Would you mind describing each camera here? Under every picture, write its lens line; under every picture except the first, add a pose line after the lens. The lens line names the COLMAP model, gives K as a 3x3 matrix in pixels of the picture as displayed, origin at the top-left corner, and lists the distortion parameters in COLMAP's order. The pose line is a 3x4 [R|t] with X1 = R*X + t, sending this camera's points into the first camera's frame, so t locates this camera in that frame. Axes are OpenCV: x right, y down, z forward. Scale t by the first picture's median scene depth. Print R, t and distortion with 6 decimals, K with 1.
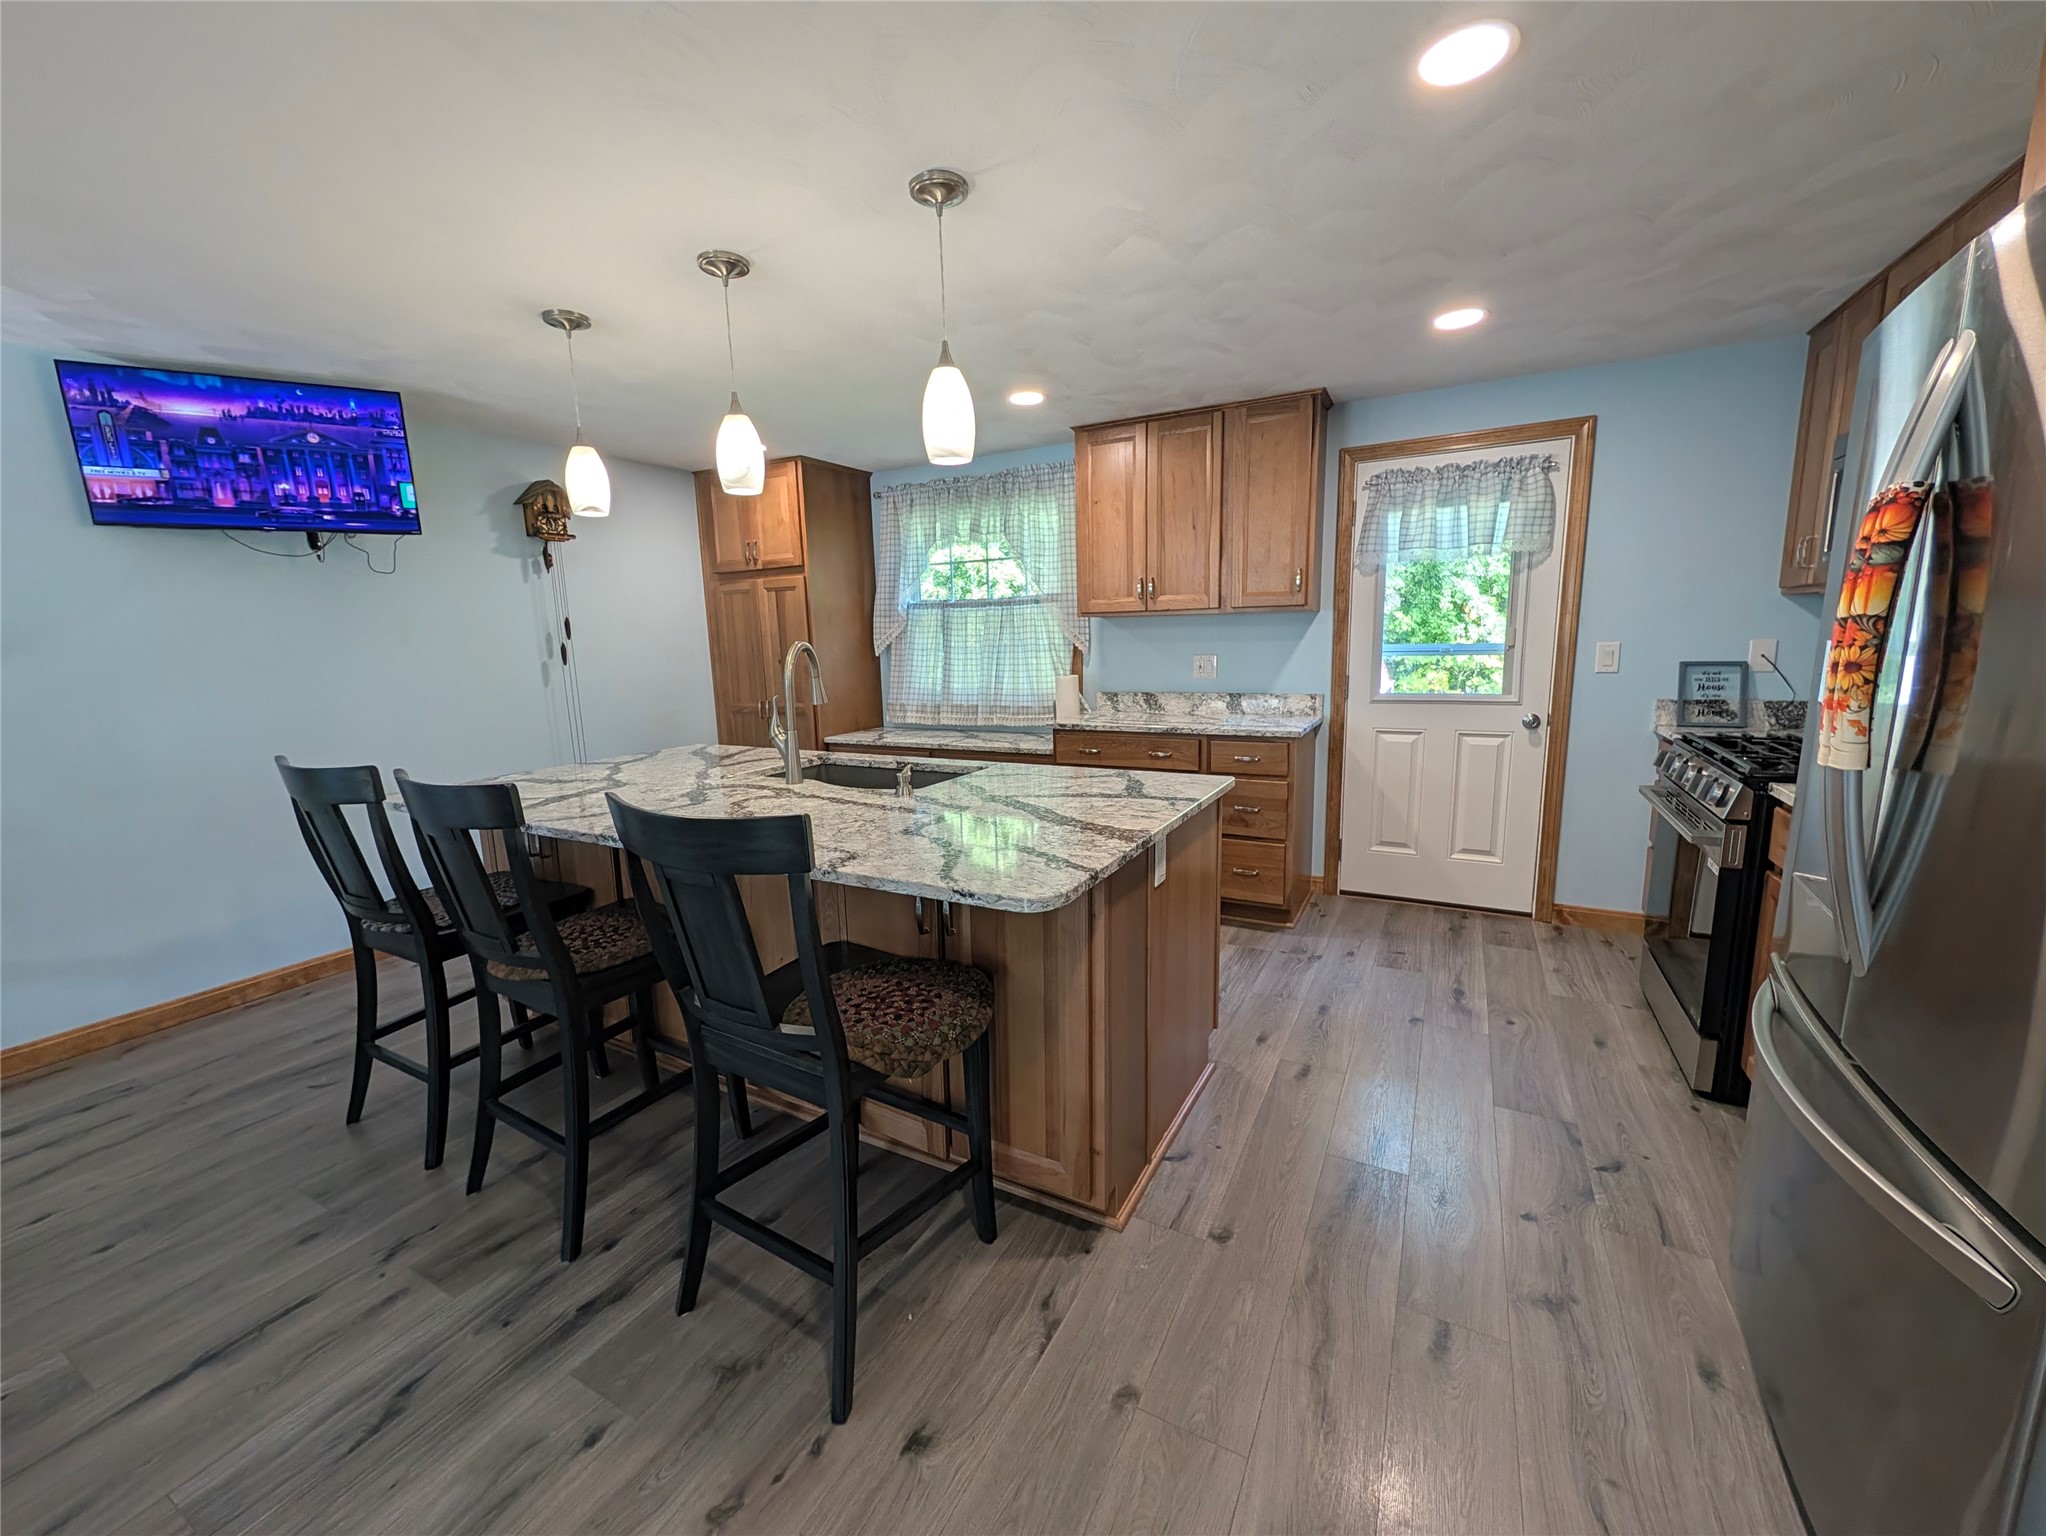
lens RADIAL K [[794.4, 0, 1029.3], [0, 794.4, 768.0], [0, 0, 1]] dist [-0.003092, -0.000291]
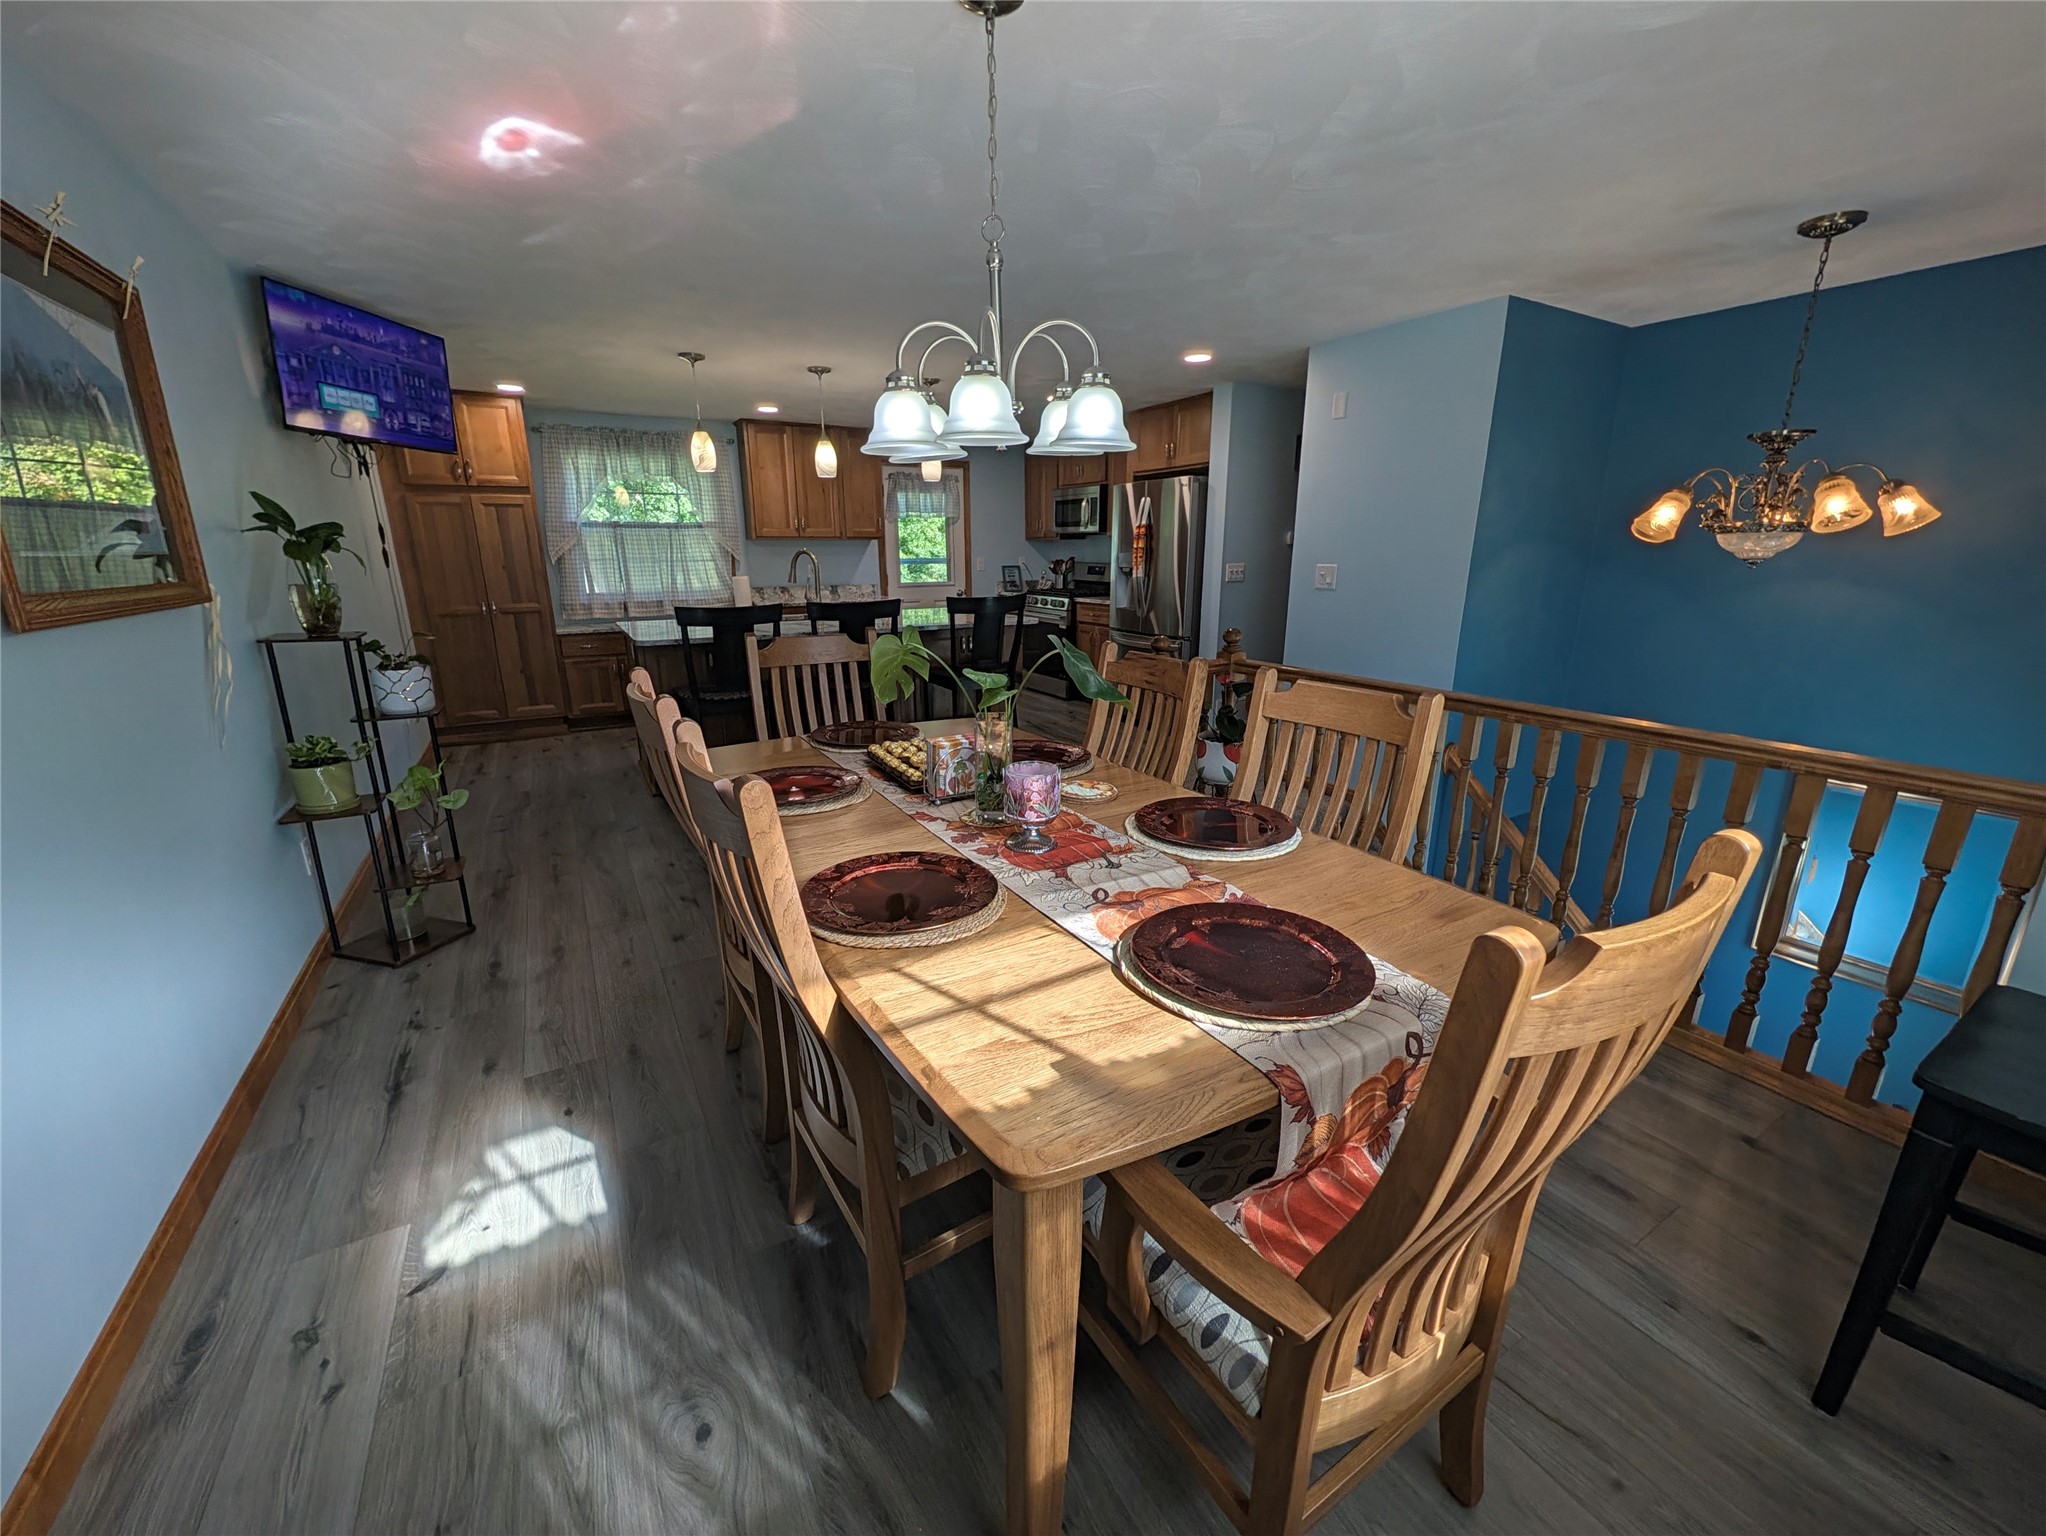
lens RADIAL K [[794.4, 0, 1020.5], [0, 794.4, 765.9], [0, 0, 1]] dist [-0.003092, -0.000291]
pose [[0.529424, -0.196209, 0.825356, -0.991784], [0.139918, 0.979759, 0.143164, 0.099608], [-0.836739, 0.039687, 0.546161, -0.294245]]
